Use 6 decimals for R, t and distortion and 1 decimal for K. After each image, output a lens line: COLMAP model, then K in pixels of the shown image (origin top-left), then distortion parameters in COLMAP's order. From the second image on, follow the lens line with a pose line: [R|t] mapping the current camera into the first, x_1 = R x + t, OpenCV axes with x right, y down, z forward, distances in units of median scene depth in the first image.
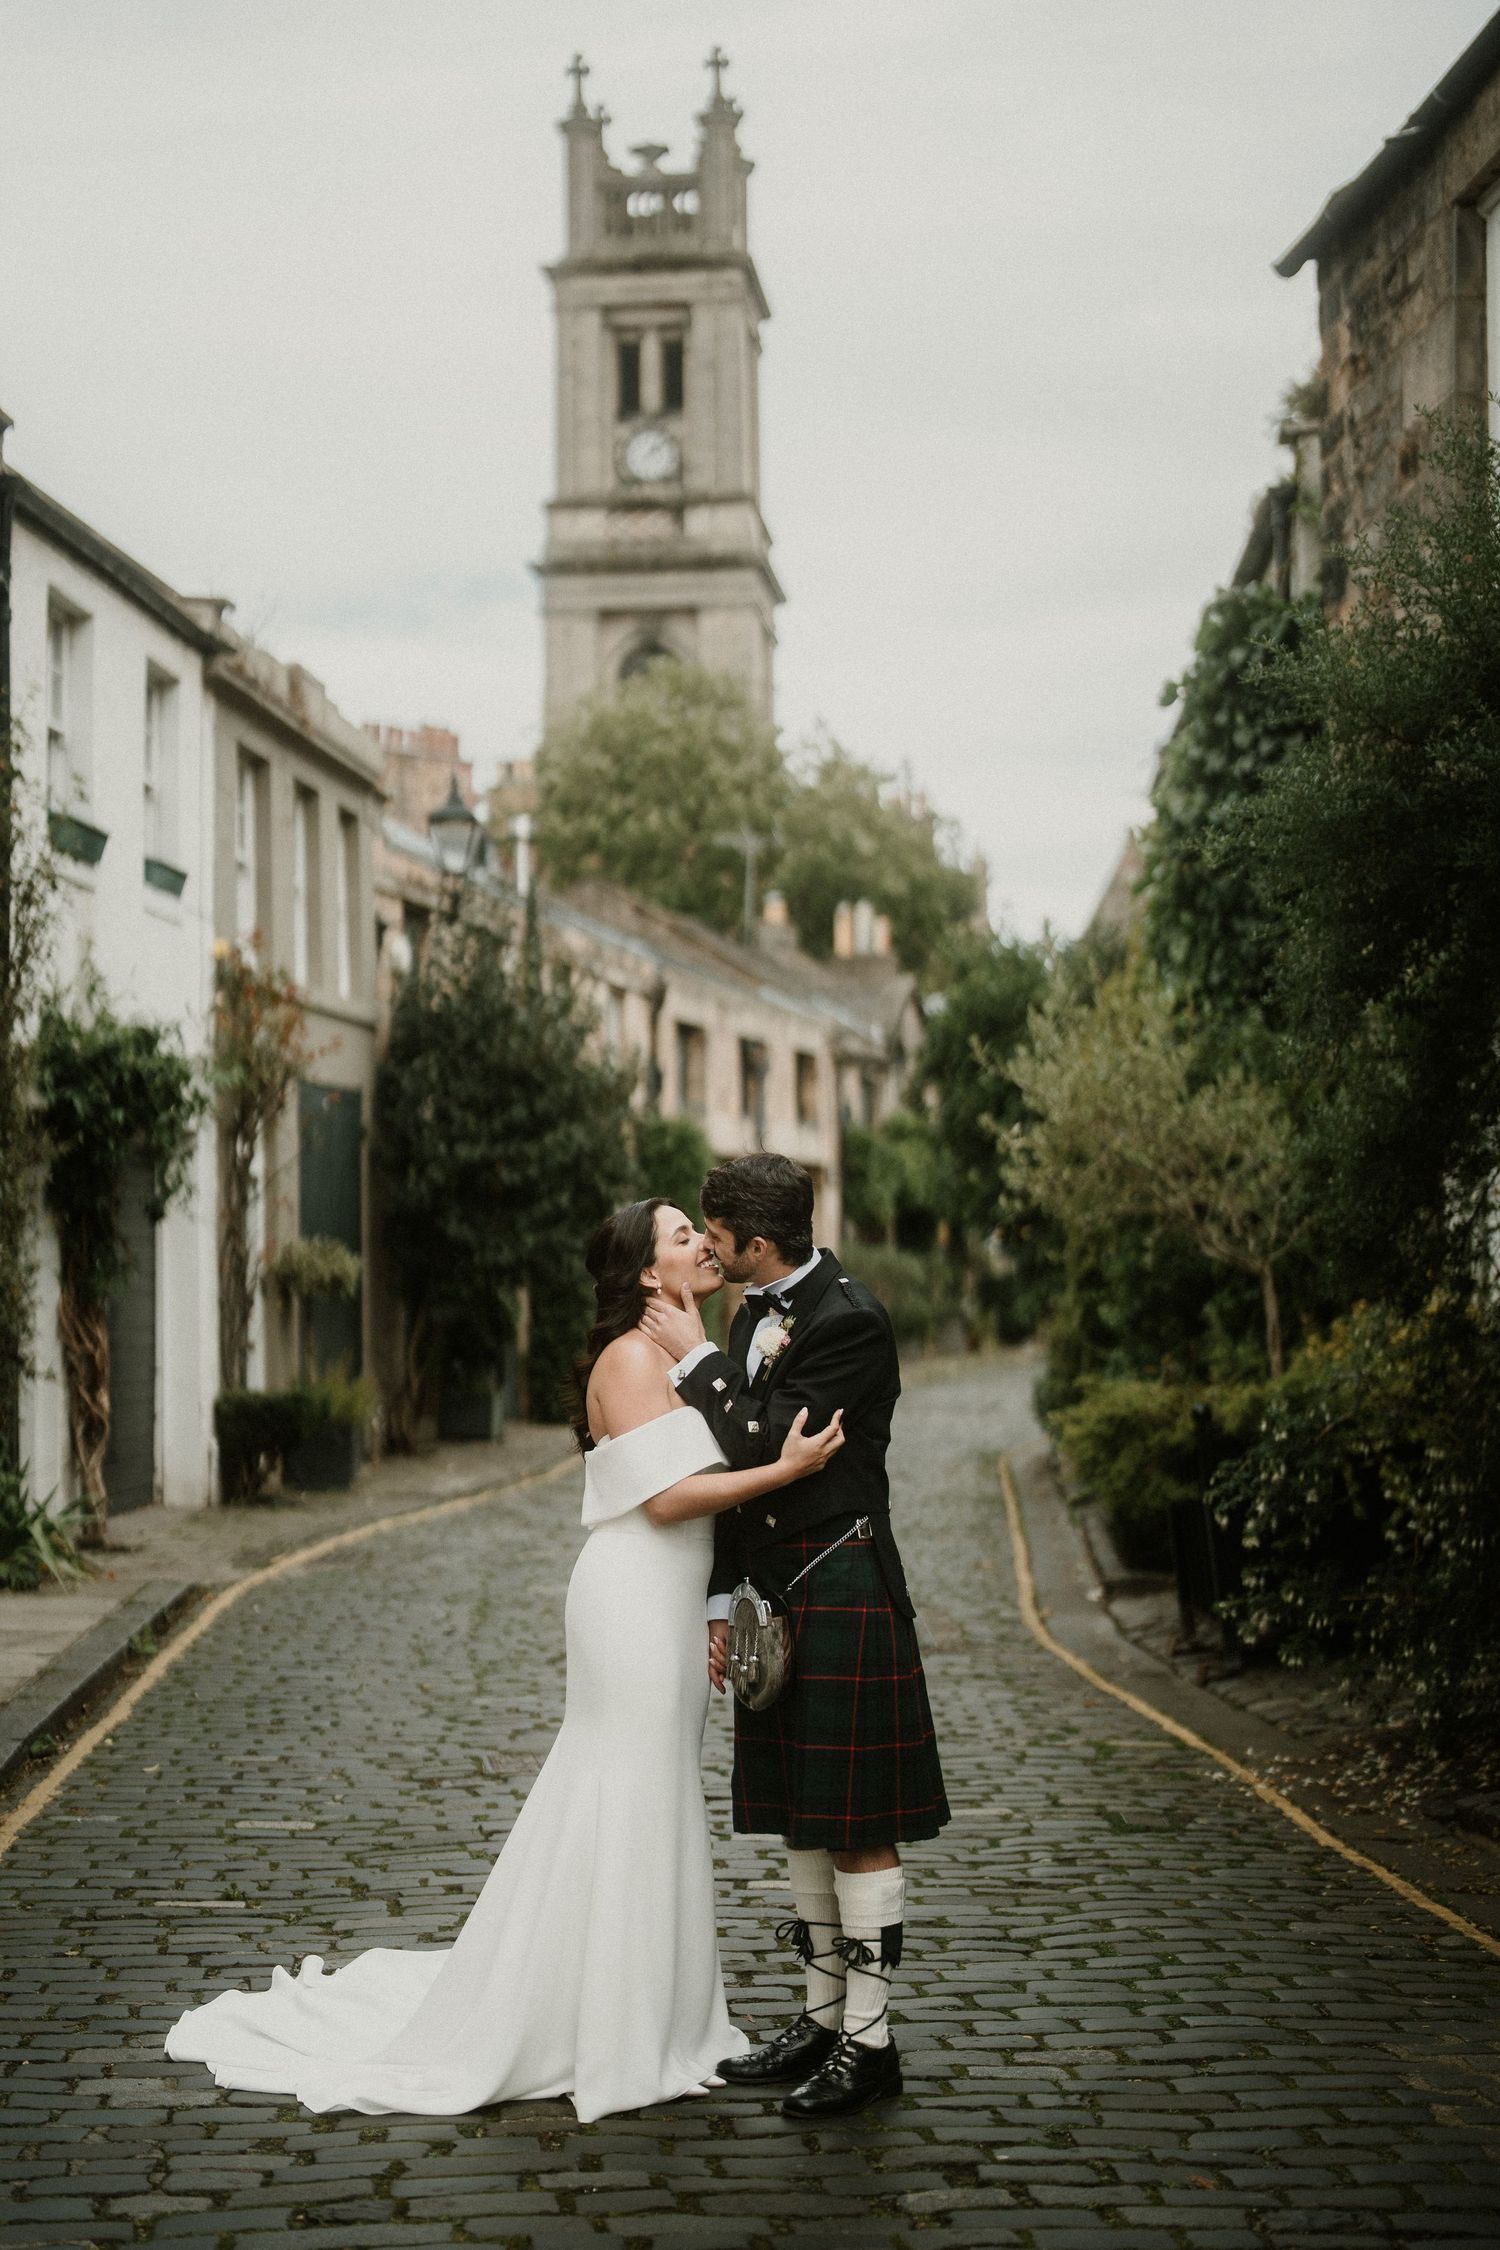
lens RADIAL K [[3241.2, 0, 739.9], [0, 3241.2, 1151.1], [0, 0, 1]] dist [-0.128727, 1.107337]
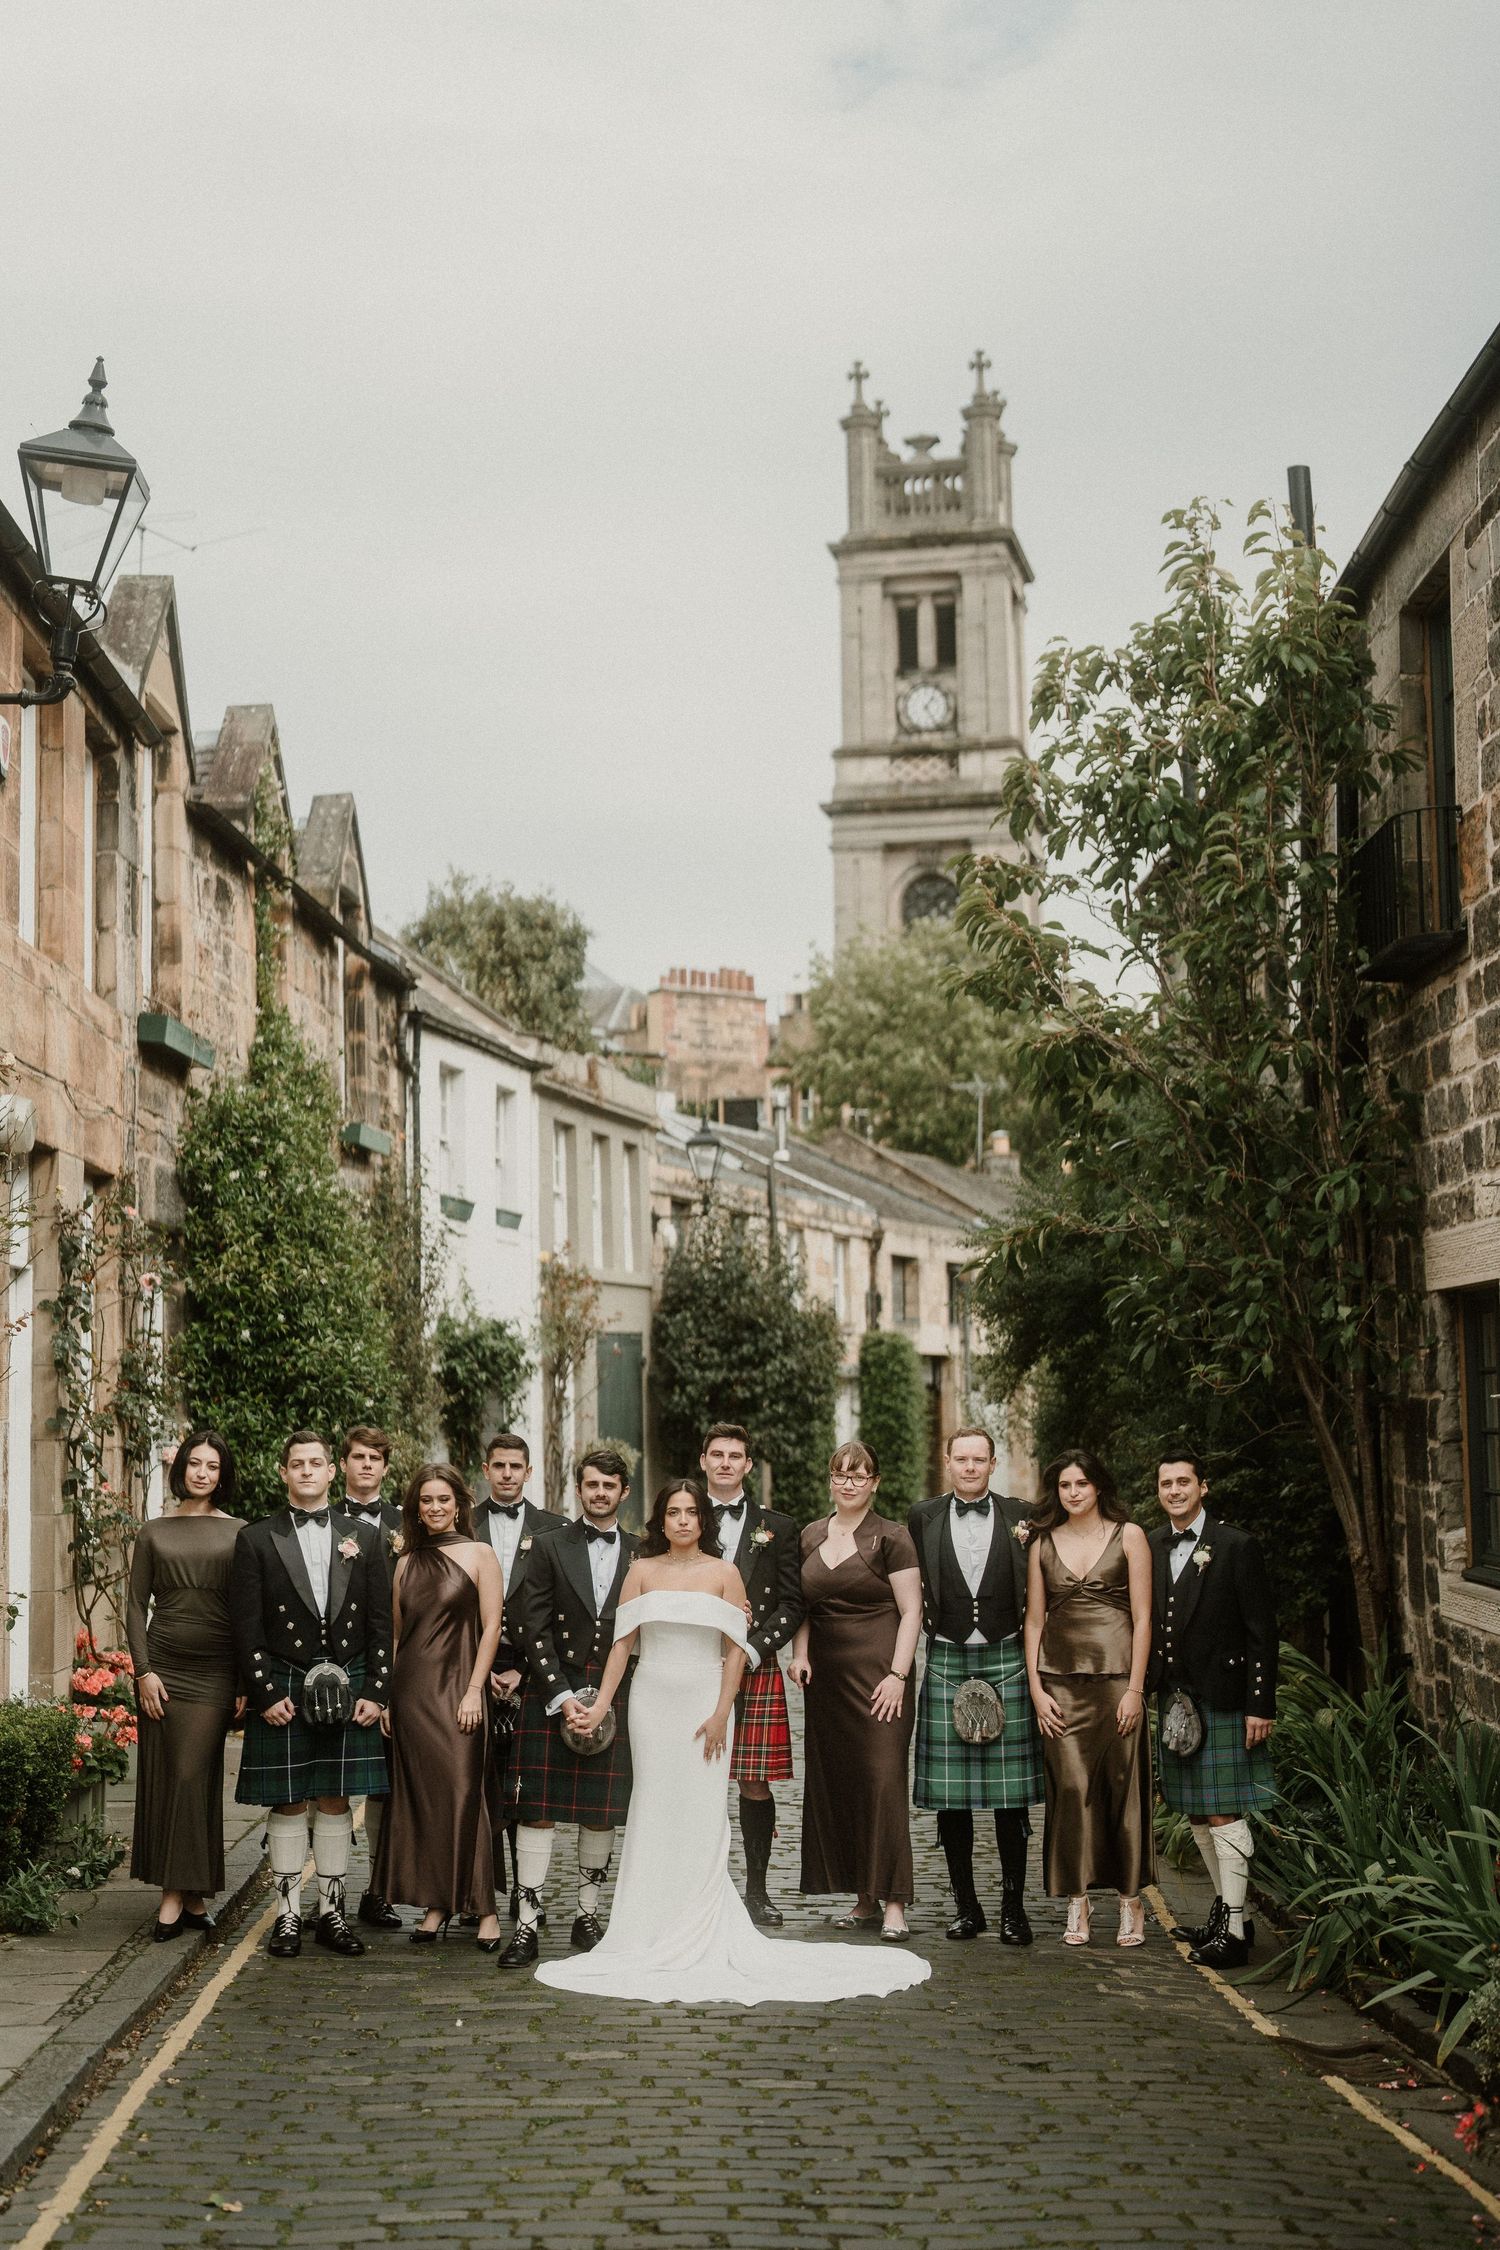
lens RADIAL K [[3018.9, 0, 749.9], [0, 3018.9, 1199.7], [0, 0, 1]] dist [-0.030574, 0.166189]
pose [[0.995395, -0.013933, -0.094837, 0.084500], [0.010296, 0.999196, -0.038738, -0.034856], [0.095301, 0.037583, 0.994739, -0.485797]]
